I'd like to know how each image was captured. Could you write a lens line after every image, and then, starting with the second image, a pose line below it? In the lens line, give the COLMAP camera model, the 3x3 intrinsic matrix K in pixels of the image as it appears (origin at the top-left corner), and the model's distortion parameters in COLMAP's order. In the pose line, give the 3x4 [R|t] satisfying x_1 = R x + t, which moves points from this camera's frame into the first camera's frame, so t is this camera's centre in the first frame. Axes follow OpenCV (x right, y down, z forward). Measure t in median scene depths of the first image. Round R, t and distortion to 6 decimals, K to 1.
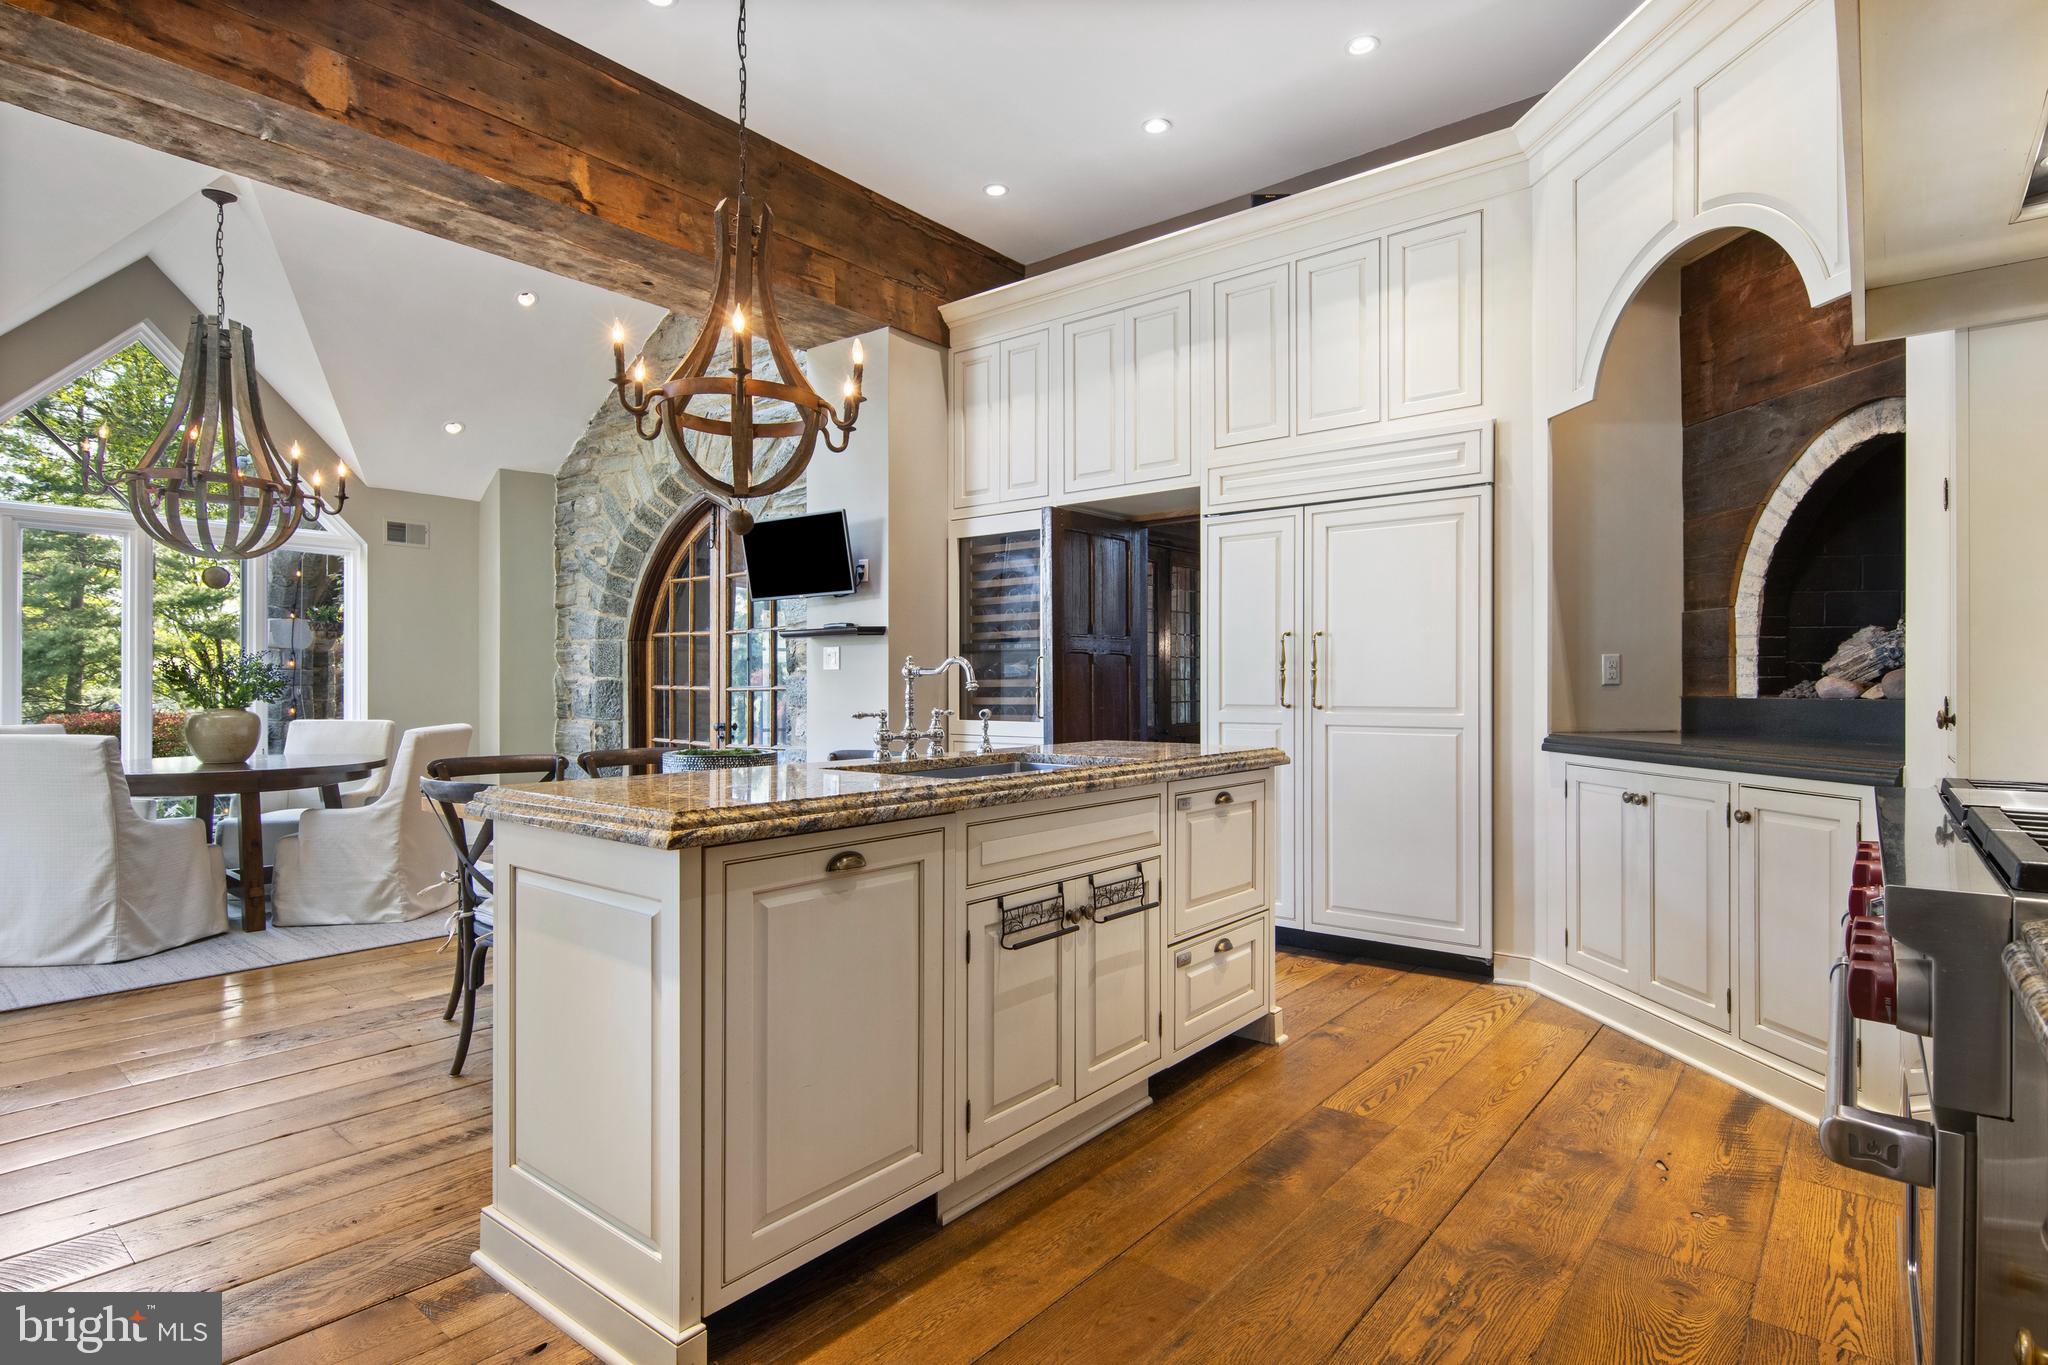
lens RADIAL K [[1044.3, 0, 1016.9], [0, 1044.3, 681.6], [0, 0, 1]] dist [0.013795, -0.004262]
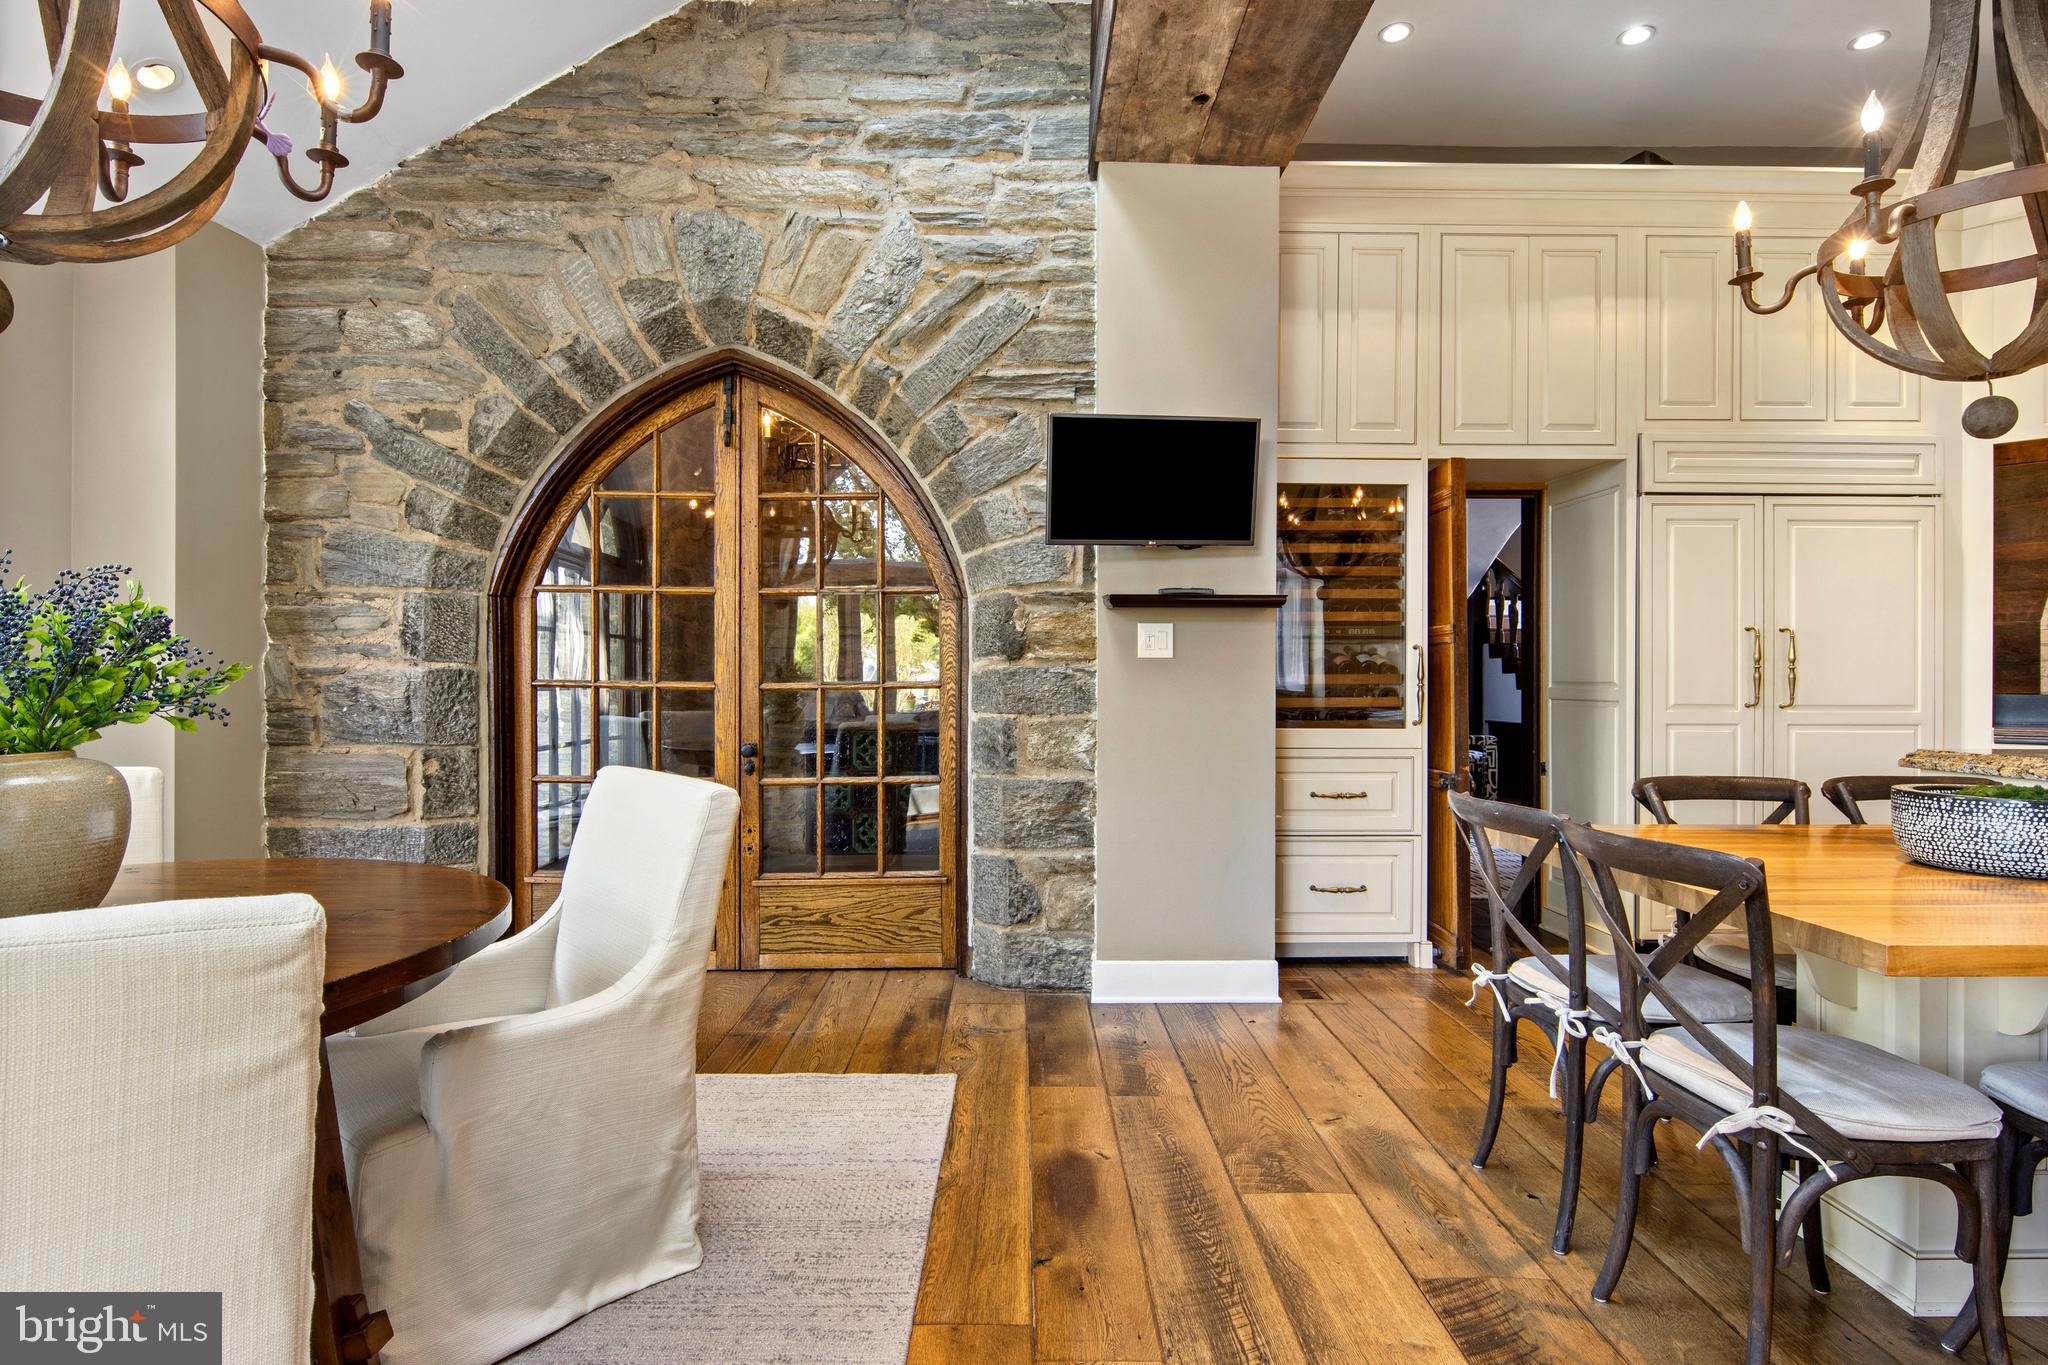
lens RADIAL K [[1044.3, 0, 1017.5], [0, 1044.3, 683.2], [0, 0, 1]] dist [0.013795, -0.004262]
pose [[0.763442, 0.001835, 0.645874, -0.519969], [-0.005420, 0.999979, 0.003566, 0.002439], [-0.645854, -0.006223, 0.763436, 0.424211]]
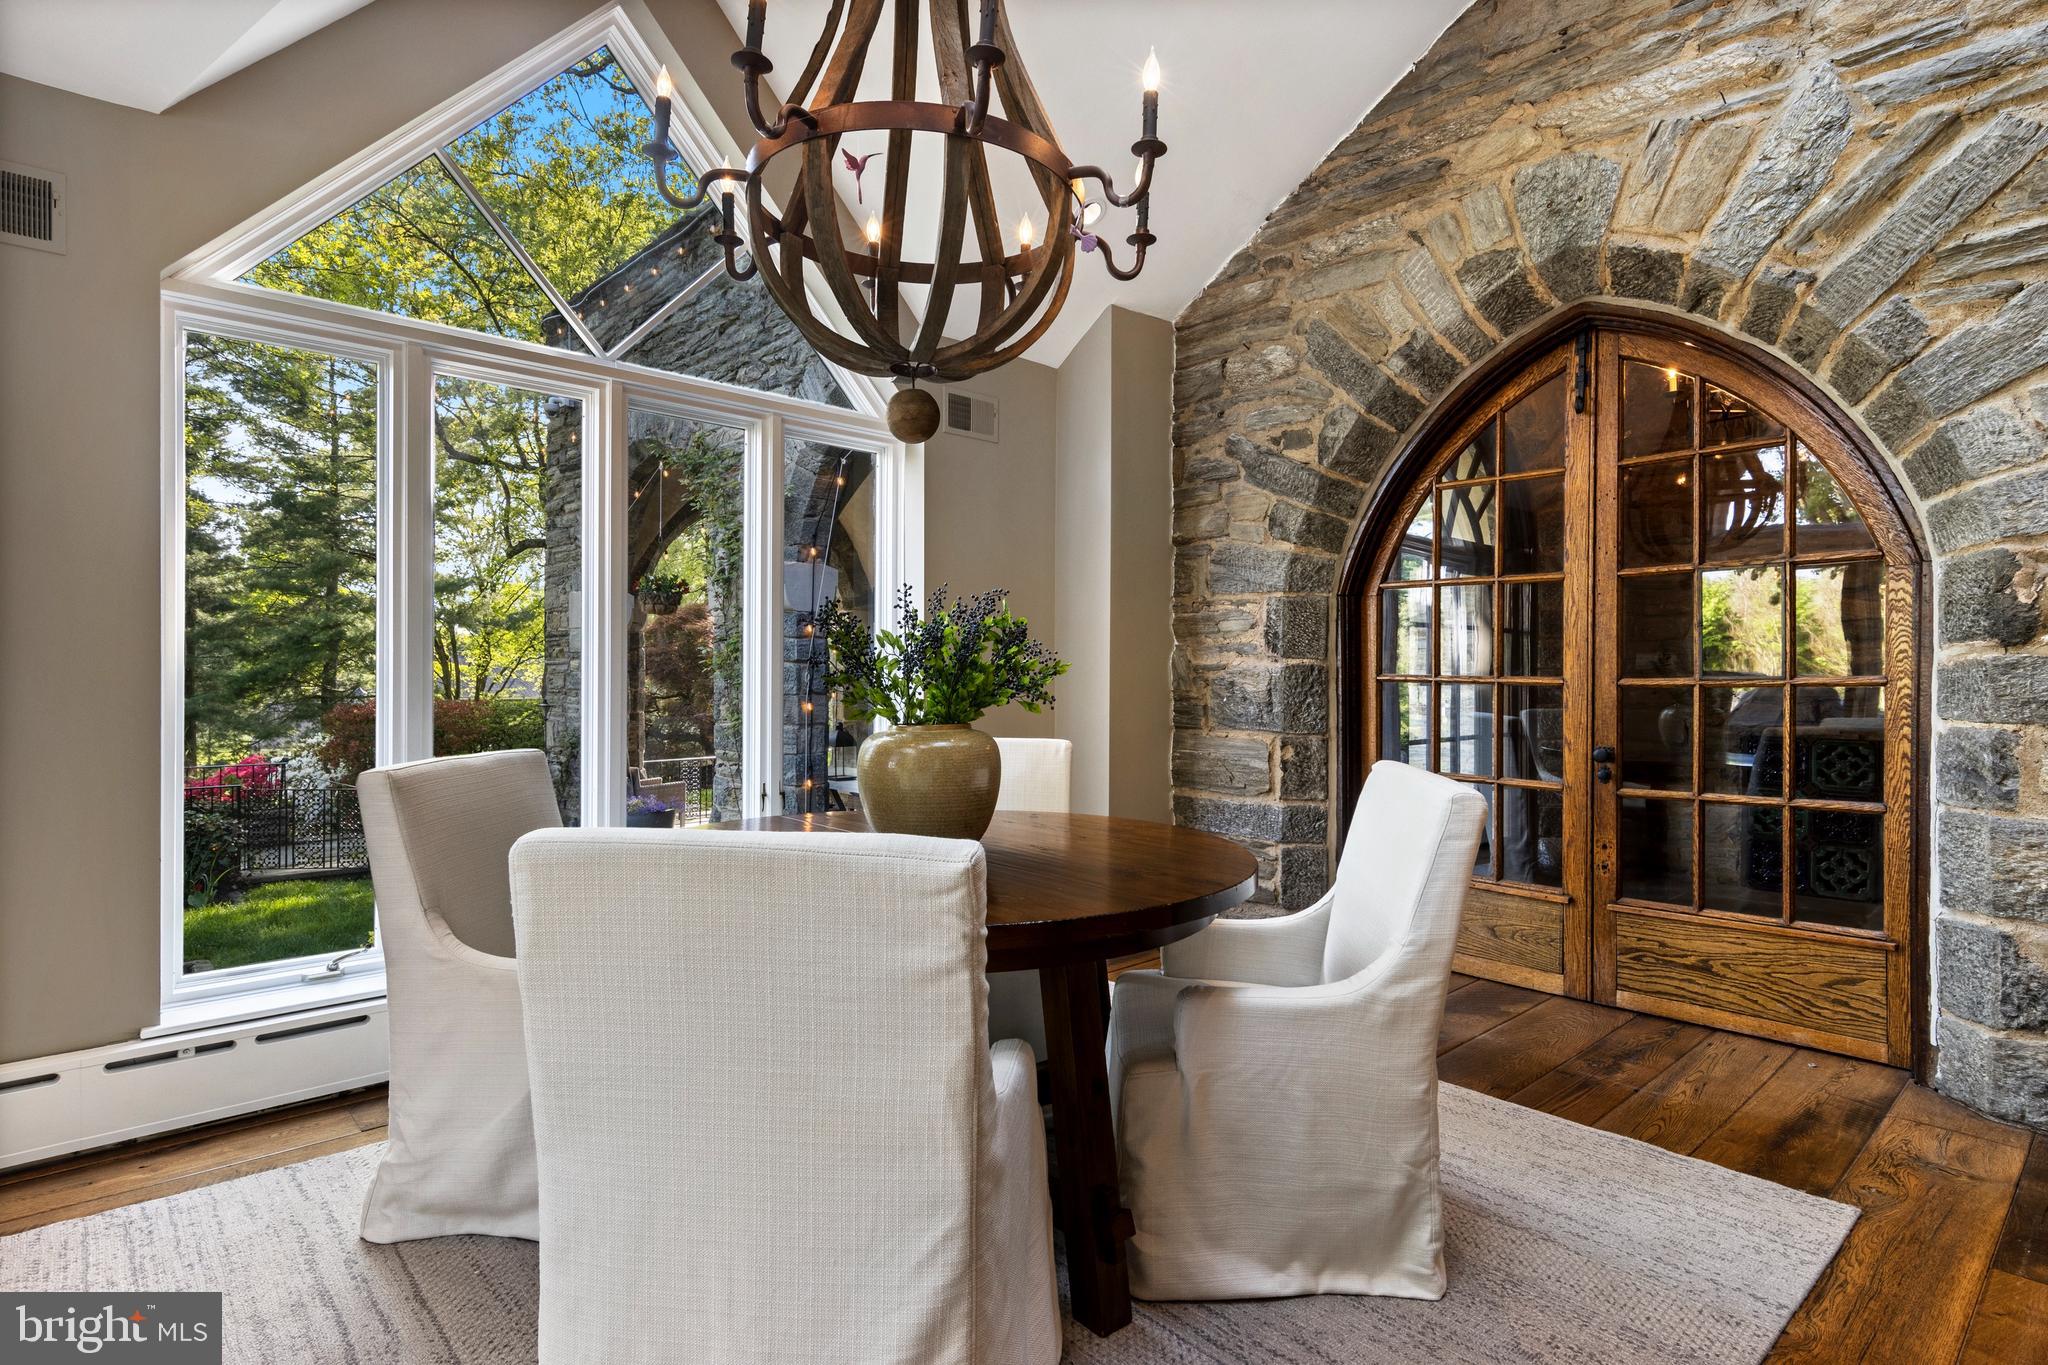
lens RADIAL K [[1044.3, 0, 1026.5], [0, 1044.3, 680.8], [0, 0, 1]] dist [0.013795, -0.004262]
pose [[0.991109, 0.005497, -0.132936, -0.471957], [-0.004284, 0.999947, 0.009409, 0.002800], [0.132981, -0.008756, 0.991080, 0.419439]]
